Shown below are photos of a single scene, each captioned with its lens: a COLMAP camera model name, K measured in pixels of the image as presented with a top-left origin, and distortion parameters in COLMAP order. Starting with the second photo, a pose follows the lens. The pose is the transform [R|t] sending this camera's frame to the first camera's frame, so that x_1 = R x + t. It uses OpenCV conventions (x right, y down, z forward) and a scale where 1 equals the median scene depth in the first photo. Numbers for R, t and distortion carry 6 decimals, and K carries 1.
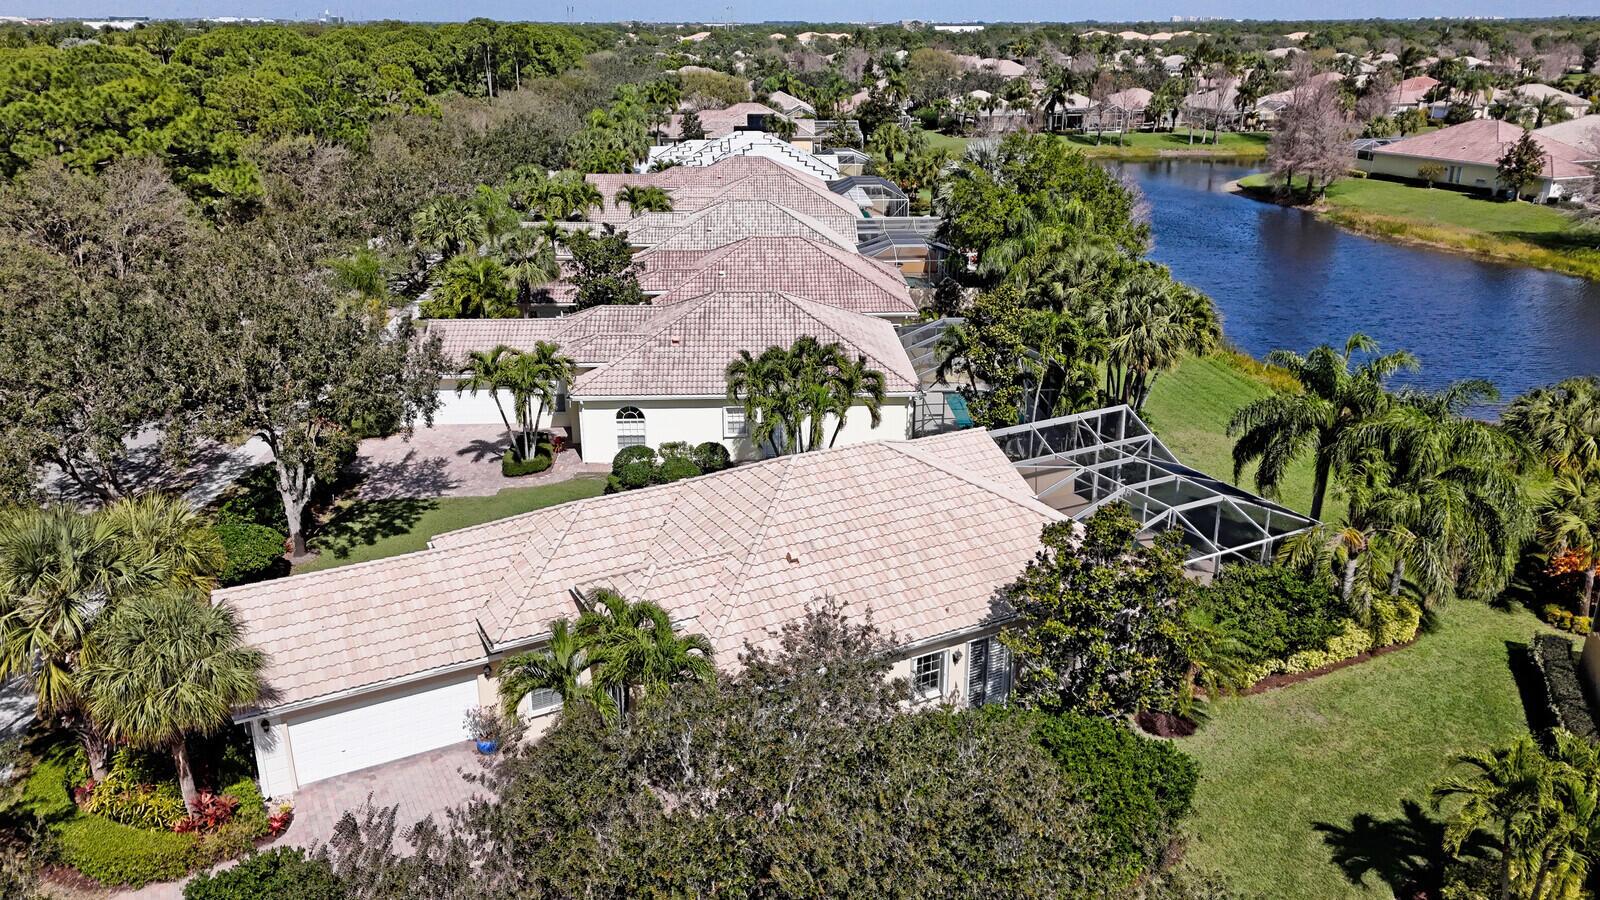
lens RADIAL K [[1154.5, 0, 808.9], [0, 1154.5, 452.7], [0, 0, 1]] dist [0.052879, -0.044988]
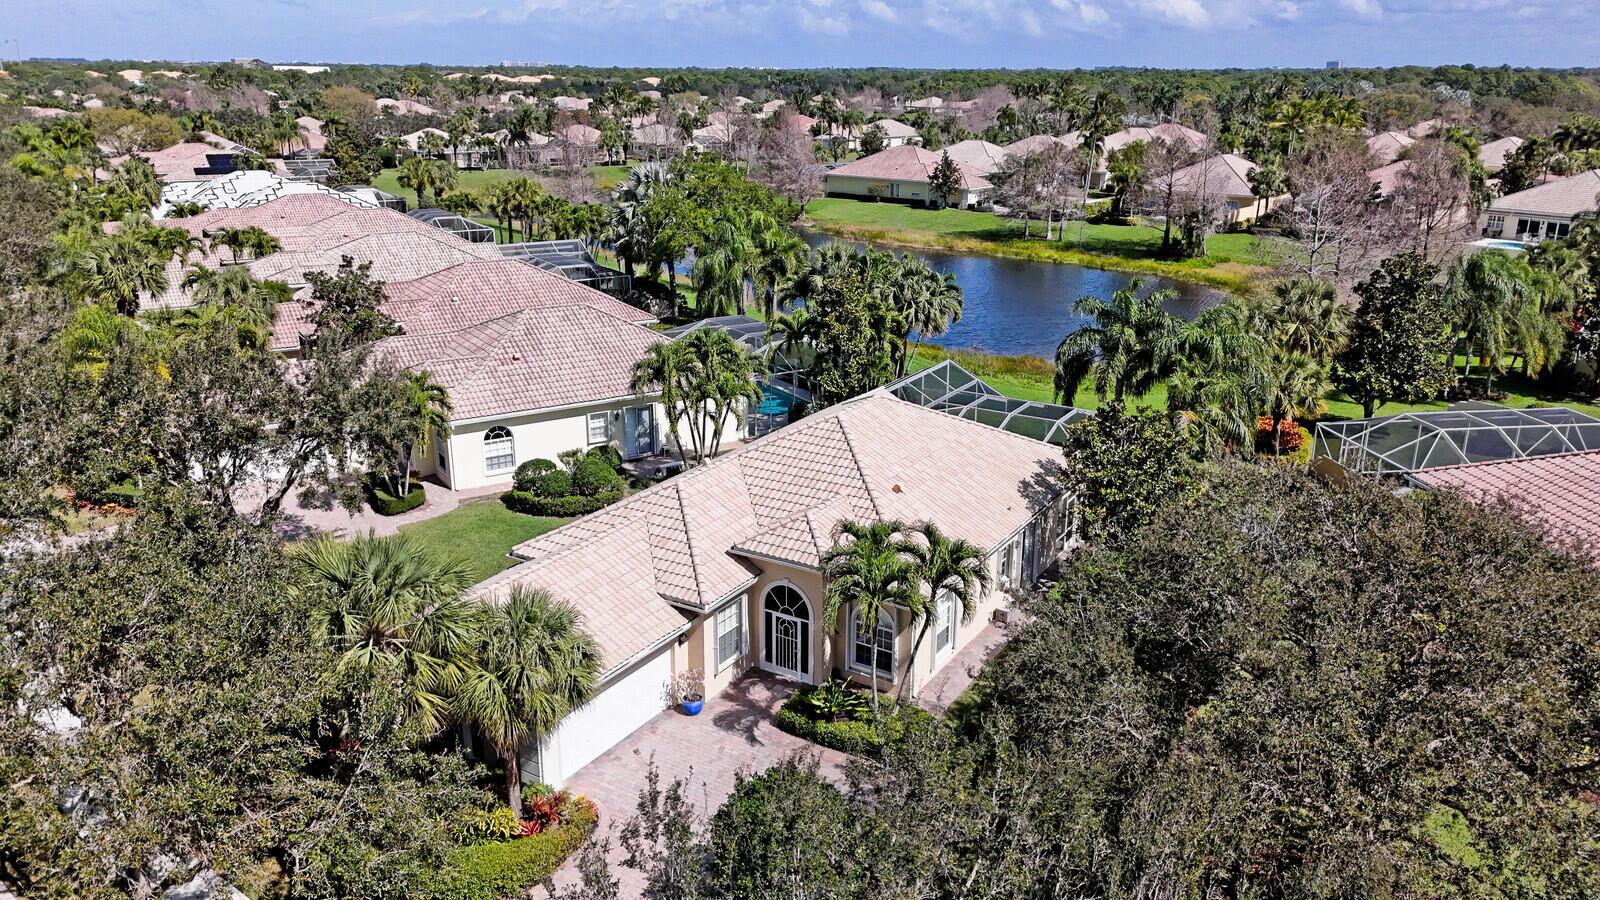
lens RADIAL K [[1154.5, 0, 808.9], [0, 1154.5, 452.7], [0, 0, 1]] dist [0.052879, -0.044988]
pose [[0.865053, -0.150488, 0.478577, -0.156502], [0.166383, 0.986017, 0.009307, 0.006897], [-0.473286, 0.071577, 0.877996, 0.000118]]
